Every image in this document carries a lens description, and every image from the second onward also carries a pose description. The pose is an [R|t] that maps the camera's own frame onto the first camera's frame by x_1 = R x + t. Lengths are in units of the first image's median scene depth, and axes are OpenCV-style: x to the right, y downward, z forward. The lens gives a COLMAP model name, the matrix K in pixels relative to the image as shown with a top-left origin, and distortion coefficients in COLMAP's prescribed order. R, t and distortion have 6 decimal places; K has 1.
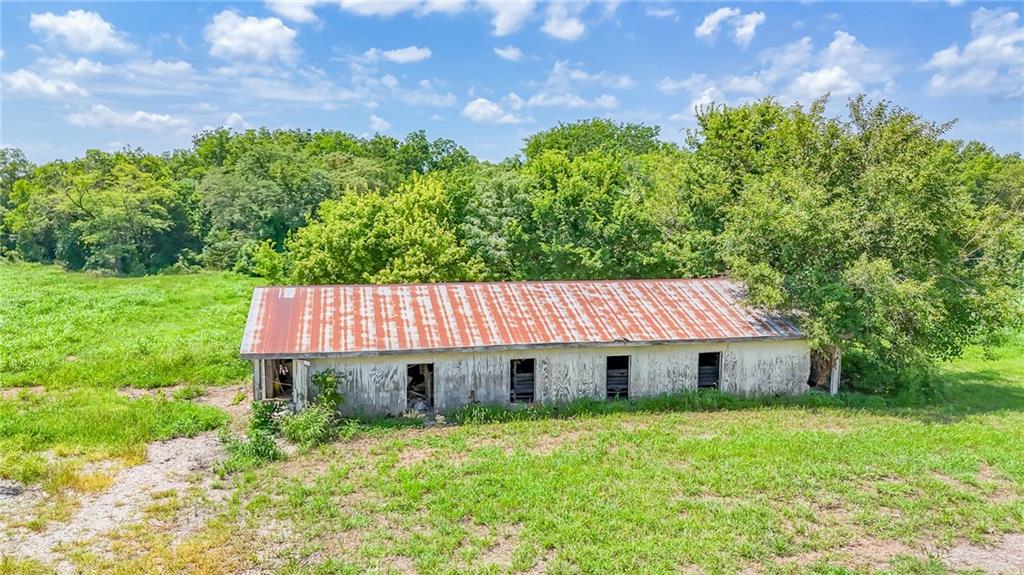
lens RADIAL K [[736.9, 0, 513.1], [0, 736.9, 271.3], [0, 0, 1]] dist [0.064713, -0.088088]
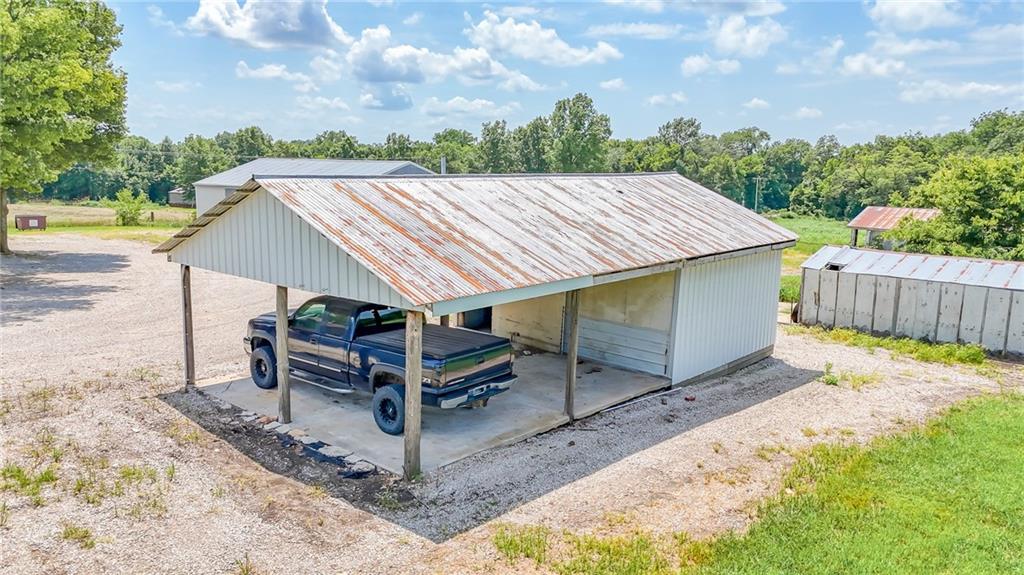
lens RADIAL K [[736.9, 0, 513.1], [0, 736.9, 271.3], [0, 0, 1]] dist [0.064713, -0.088088]
pose [[0.541666, 0.118841, -0.832150, 0.194257], [-0.091249, 0.992419, 0.082333, 0.025440], [0.835626, 0.031336, 0.548404, -0.243637]]
